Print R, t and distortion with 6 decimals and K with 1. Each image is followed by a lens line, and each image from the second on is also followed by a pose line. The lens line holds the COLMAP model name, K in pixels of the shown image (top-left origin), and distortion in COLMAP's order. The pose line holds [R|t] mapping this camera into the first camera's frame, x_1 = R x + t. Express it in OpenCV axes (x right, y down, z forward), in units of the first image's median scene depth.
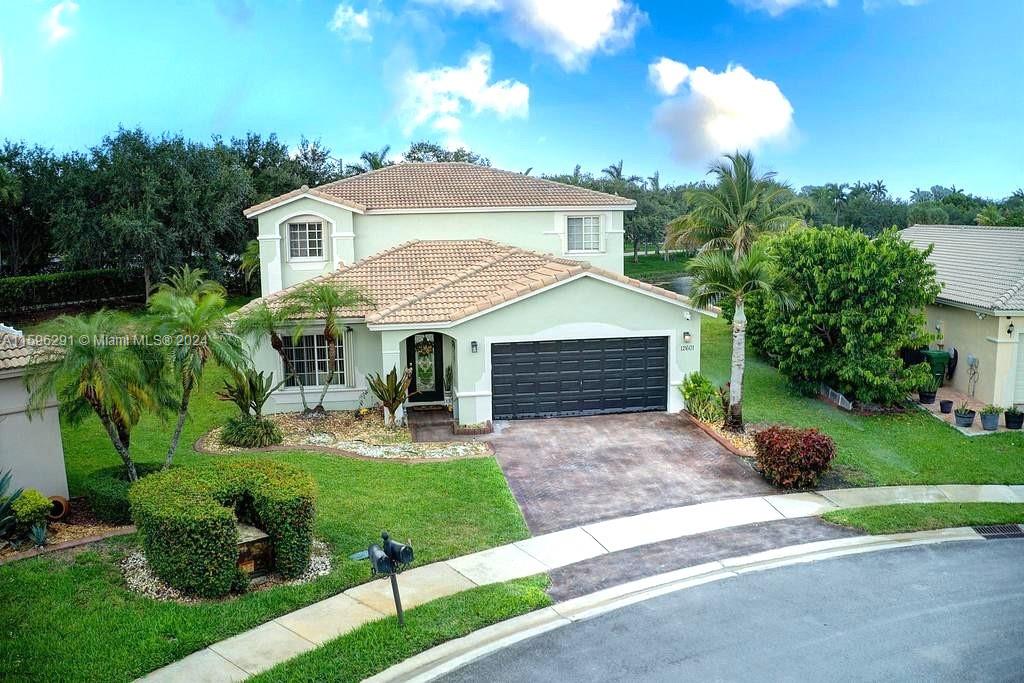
lens RADIAL K [[801.2, 0, 512.0], [0, 801.2, 341.5], [0, 0, 1]] dist [-0.181196, 0.000535]
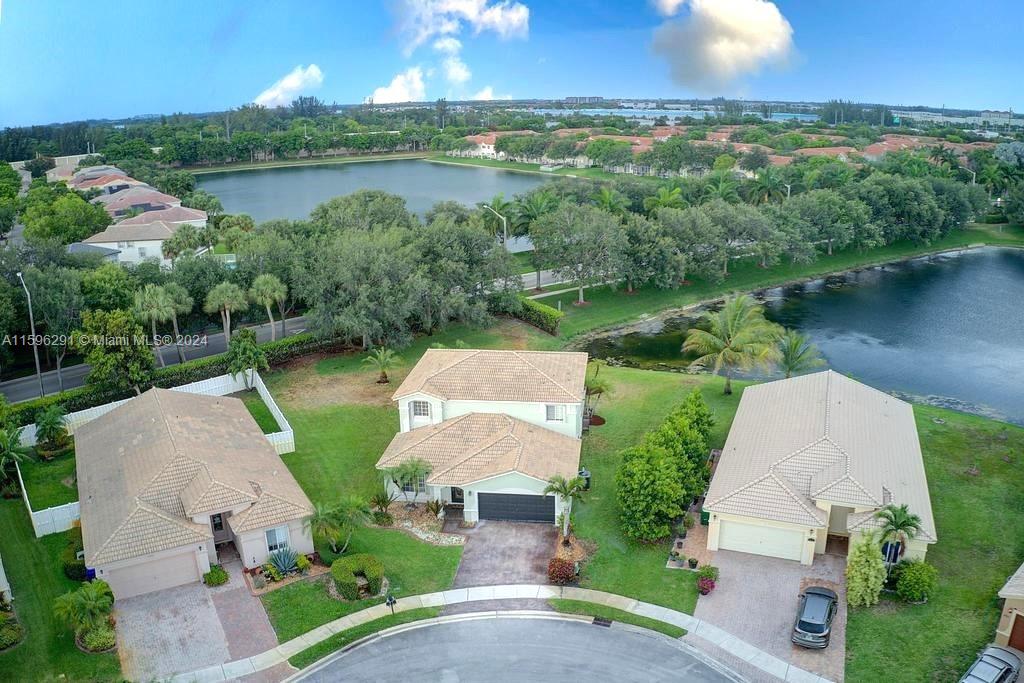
lens RADIAL K [[801.2, 0, 512.0], [0, 801.2, 341.5], [0, 0, 1]] dist [-0.181196, 0.000535]
pose [[0.954658, 0.087029, -0.284701, 0.952425], [-0.040861, 0.985570, 0.164260, -1.120268], [0.294888, -0.145179, 0.944438, -1.559642]]
